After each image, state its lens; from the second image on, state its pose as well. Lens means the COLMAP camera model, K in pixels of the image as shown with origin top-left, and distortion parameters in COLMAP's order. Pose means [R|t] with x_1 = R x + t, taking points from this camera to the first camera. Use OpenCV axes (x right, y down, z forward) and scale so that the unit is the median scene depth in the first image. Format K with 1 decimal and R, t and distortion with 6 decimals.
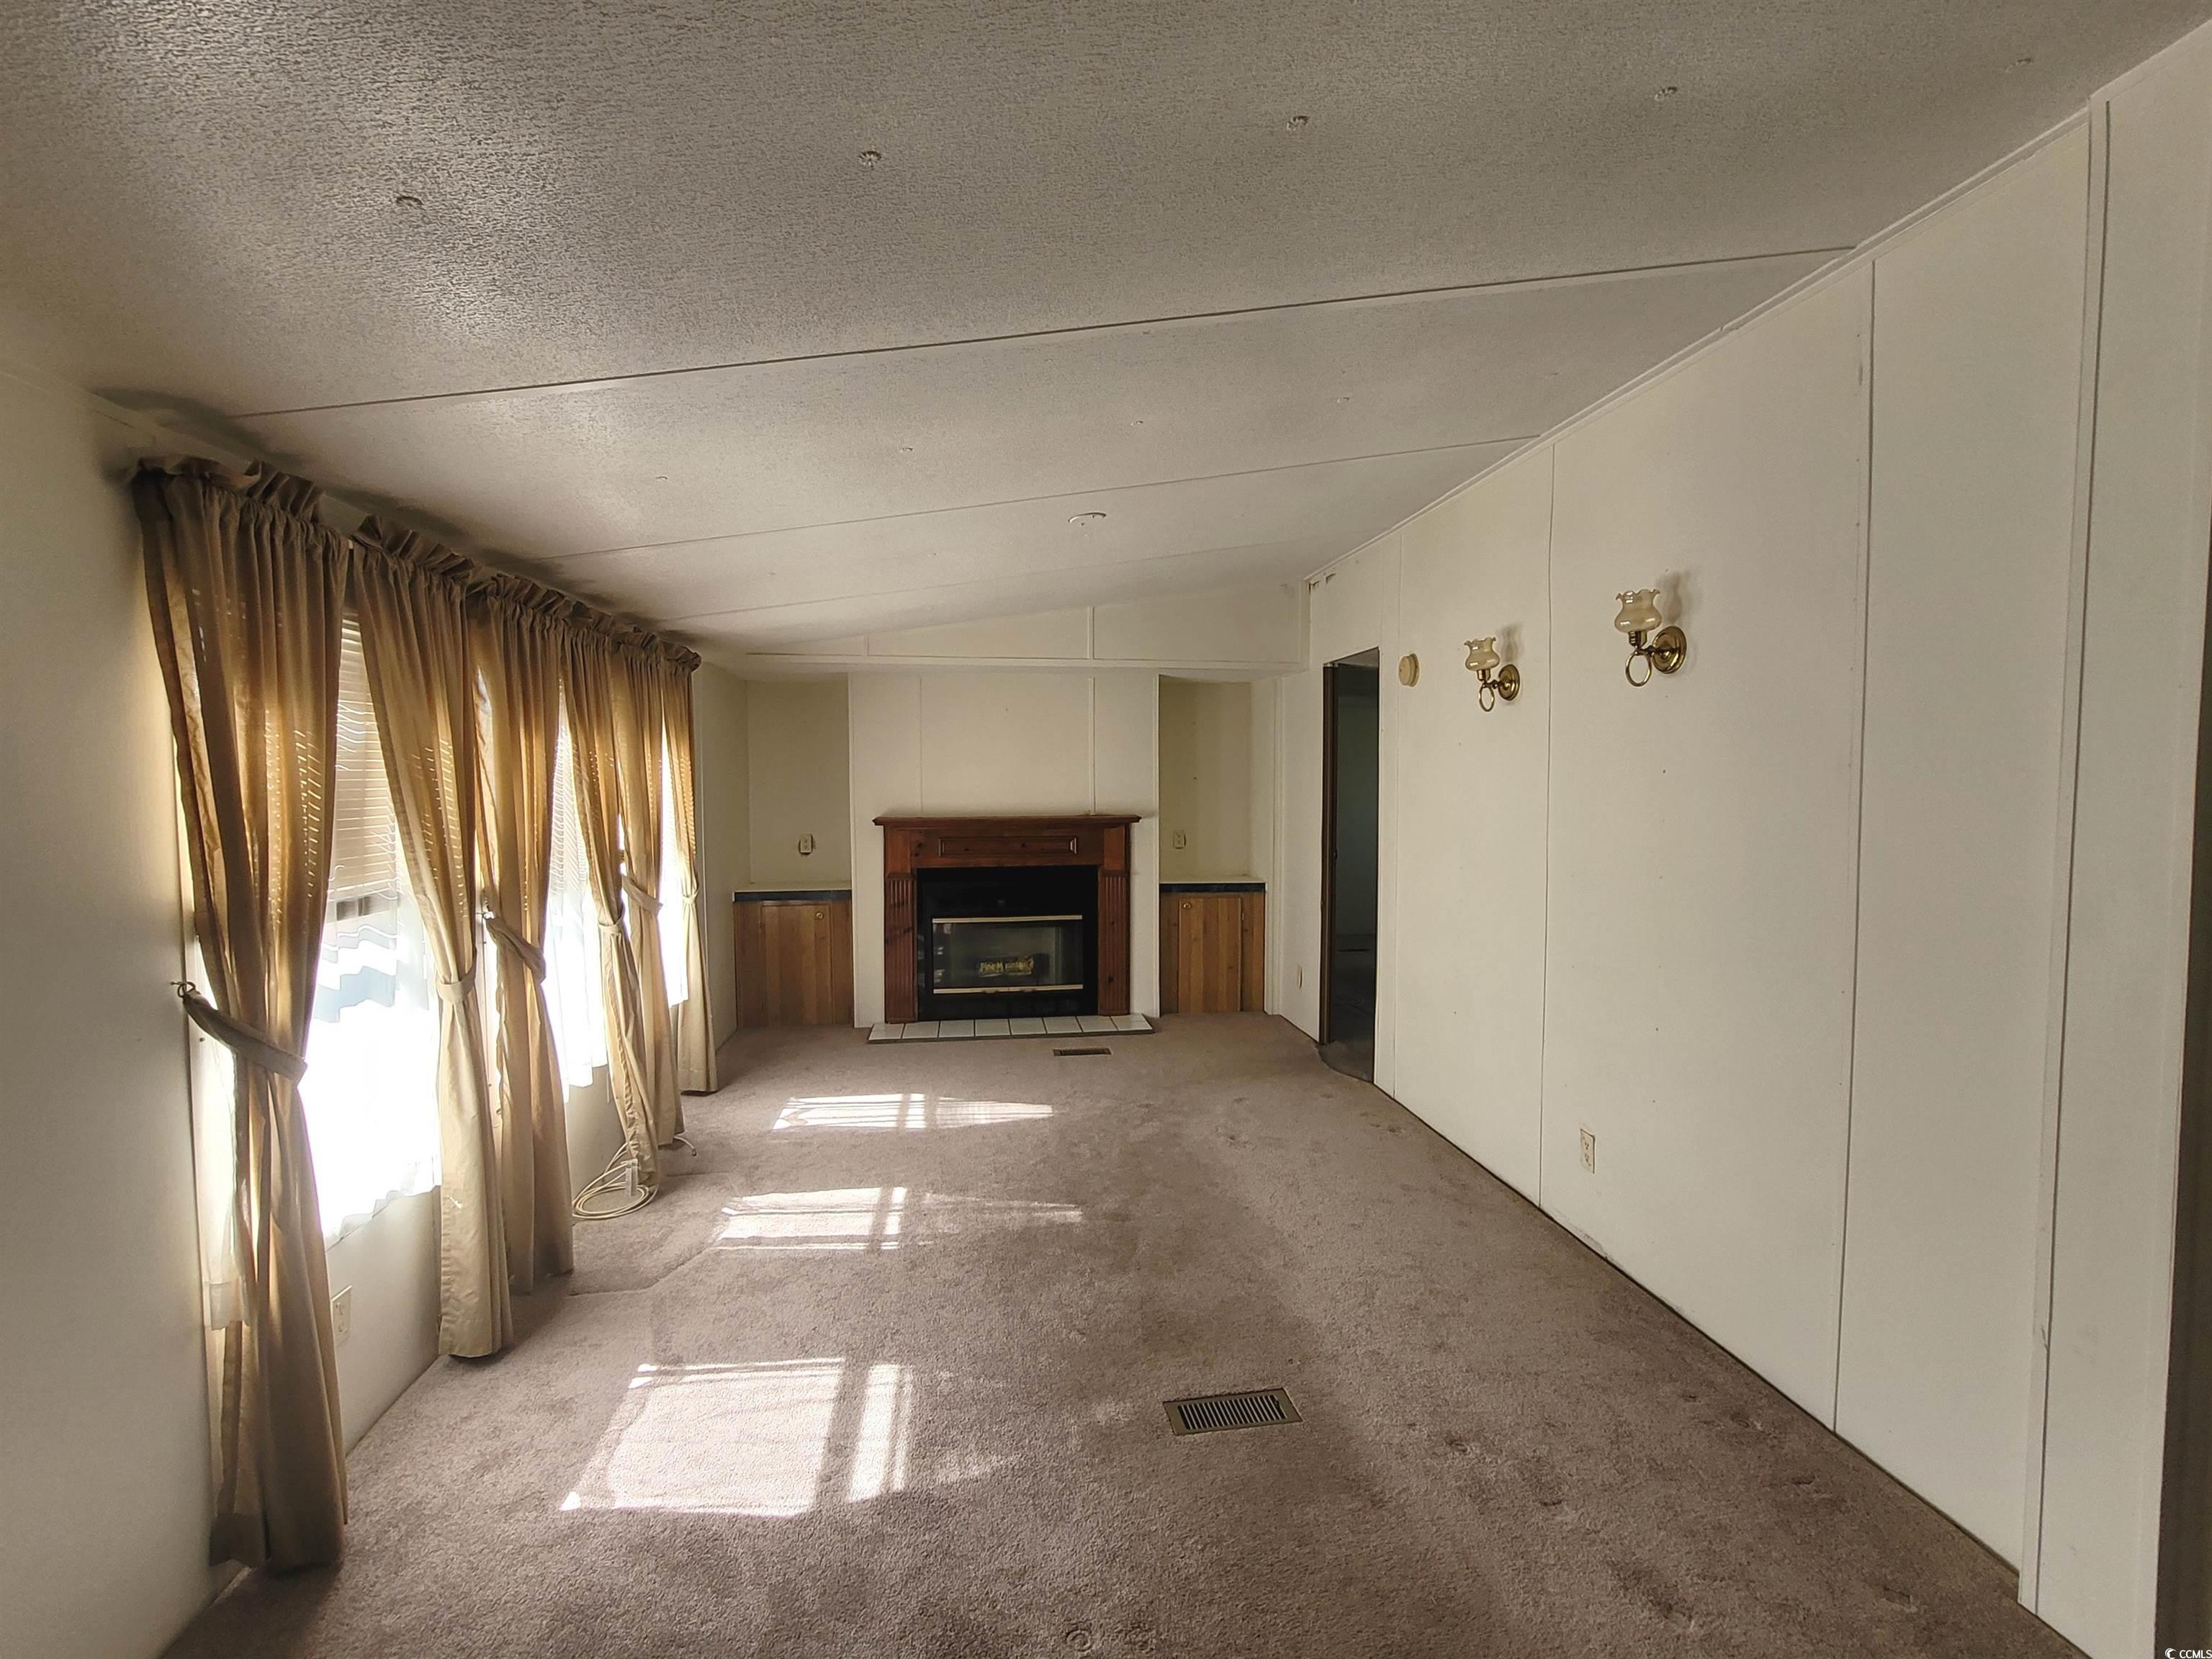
lens RADIAL K [[1032.7, 0, 1088.5], [0, 1032.7, 833.4], [0, 0, 1]] dist [0.002359, 0.000786]
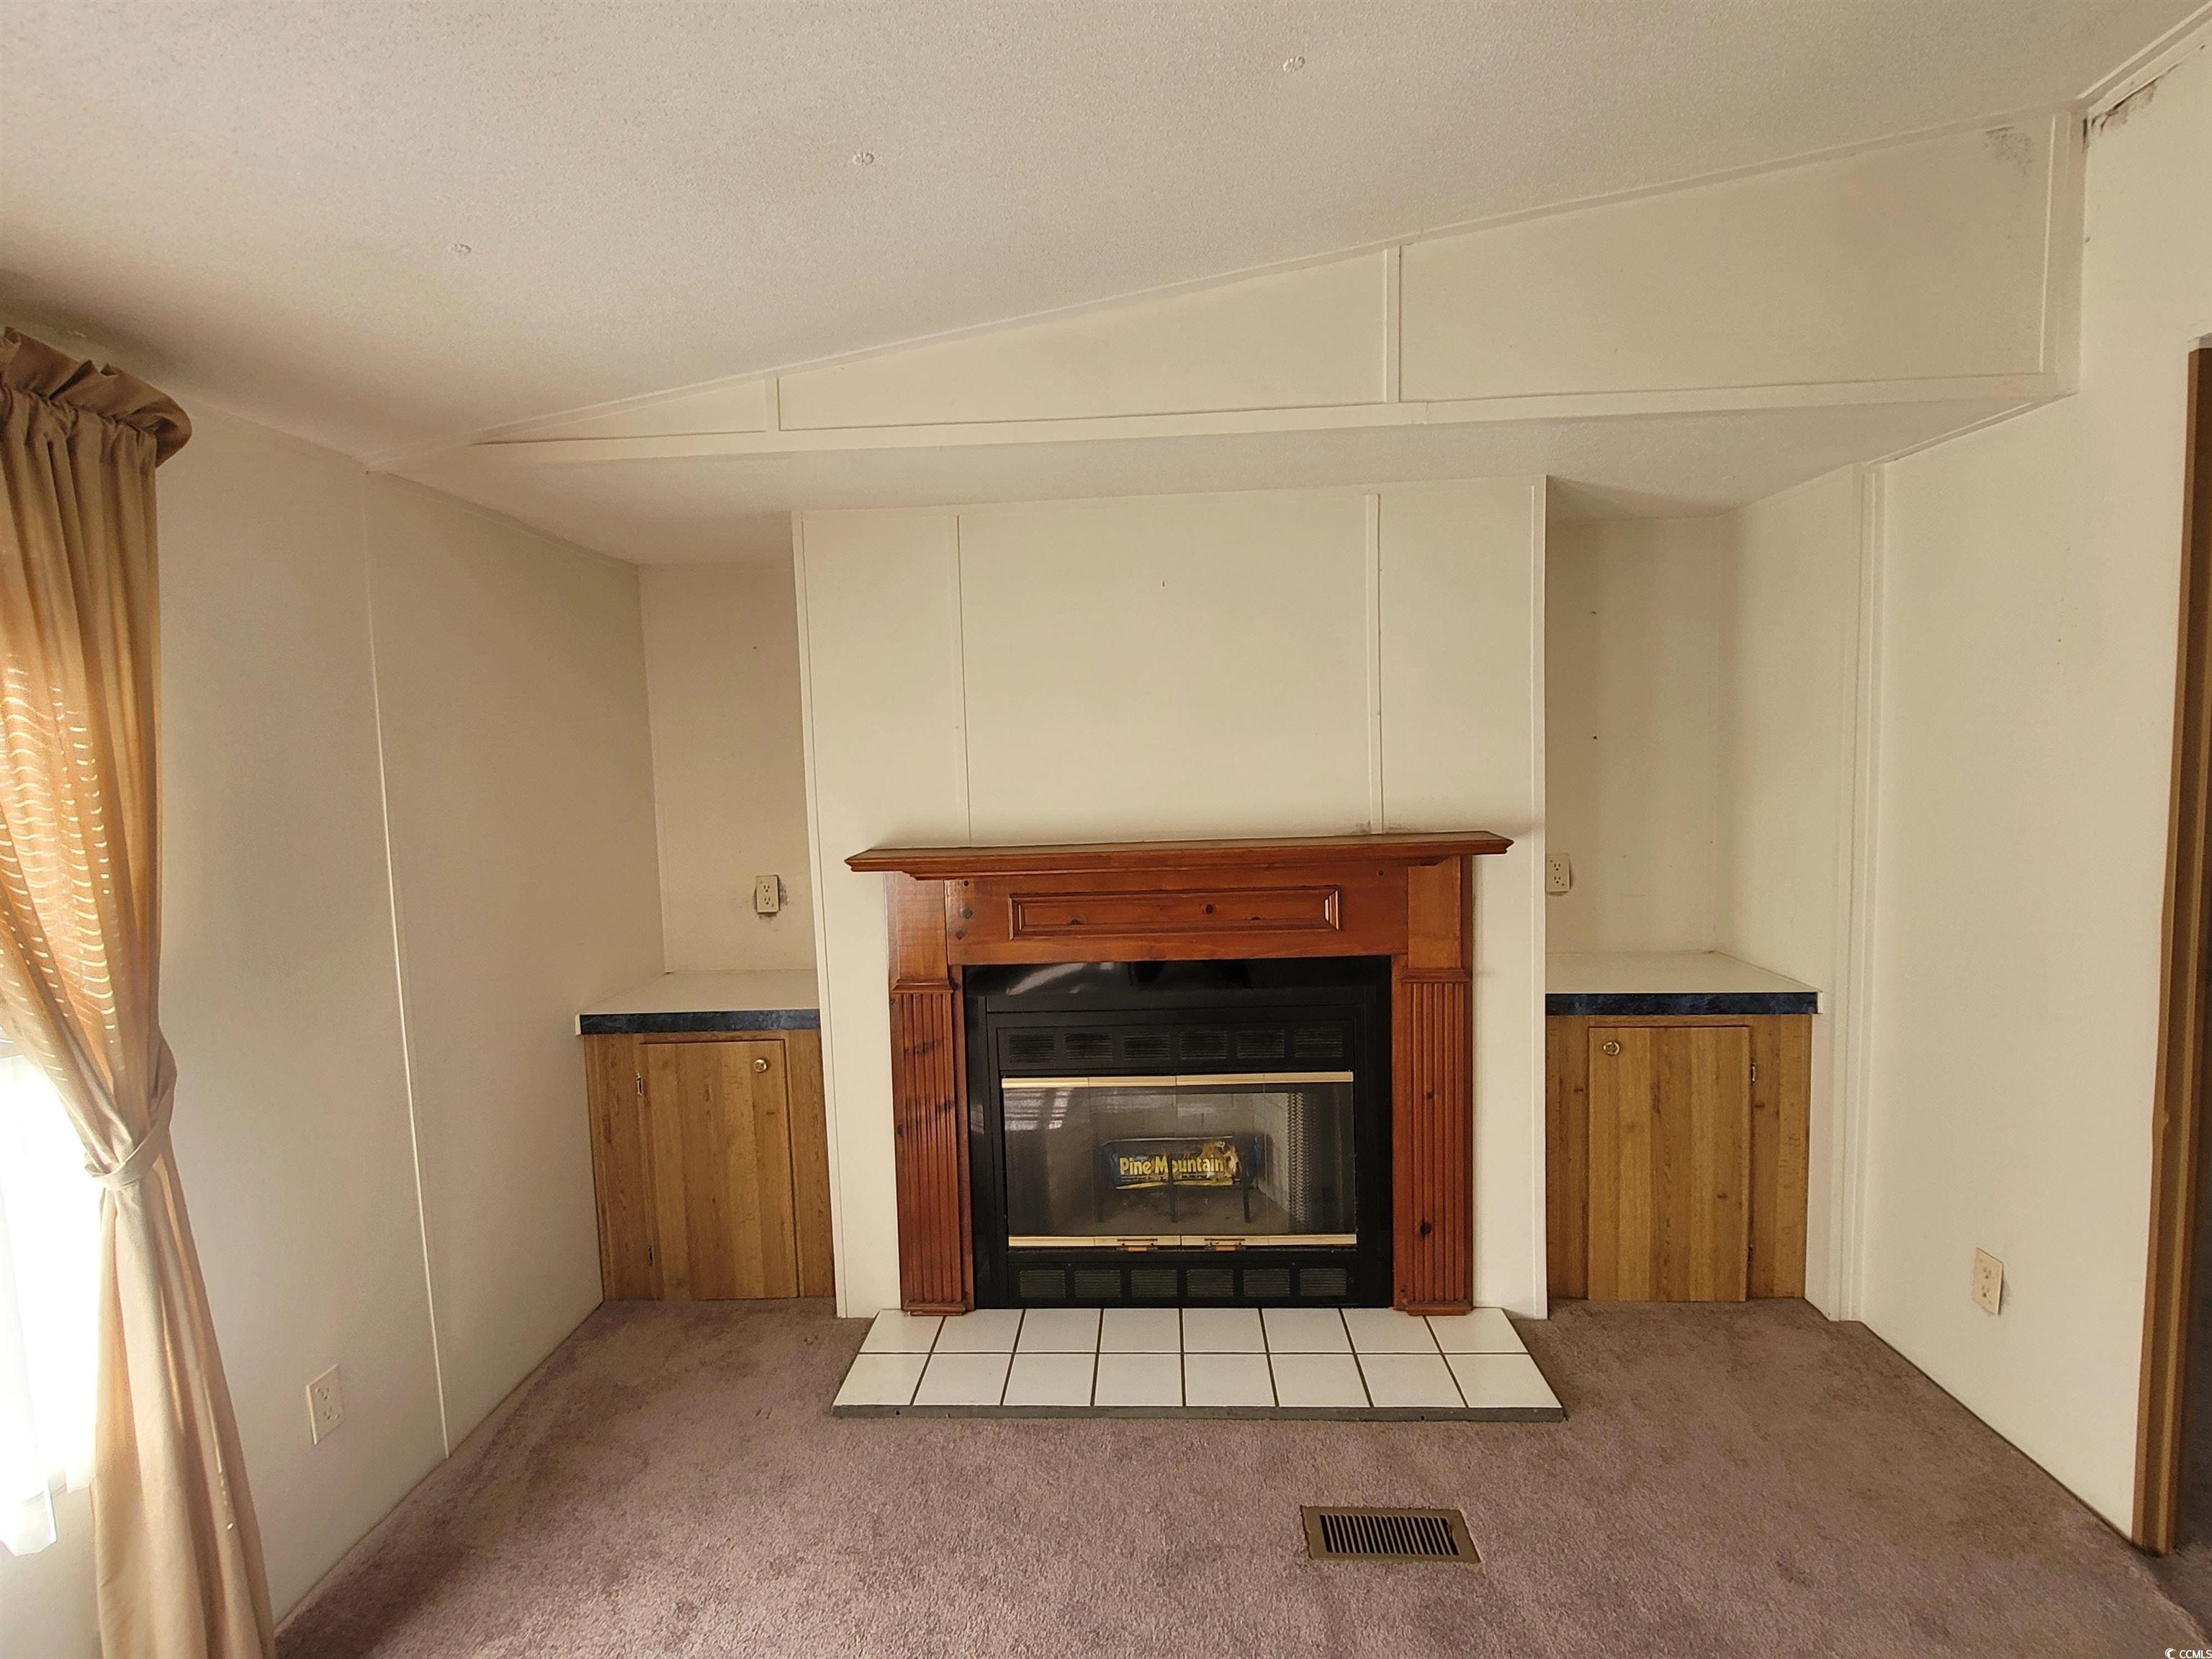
lens RADIAL K [[1032.7, 0, 1088.5], [0, 1032.7, 833.4], [0, 0, 1]] dist [0.002359, 0.000786]
pose [[0.982294, -0.014345, -0.186795, -0.031912], [0.020587, 0.999291, 0.031518, -0.033065], [0.186210, -0.034806, 0.981893, 0.572521]]
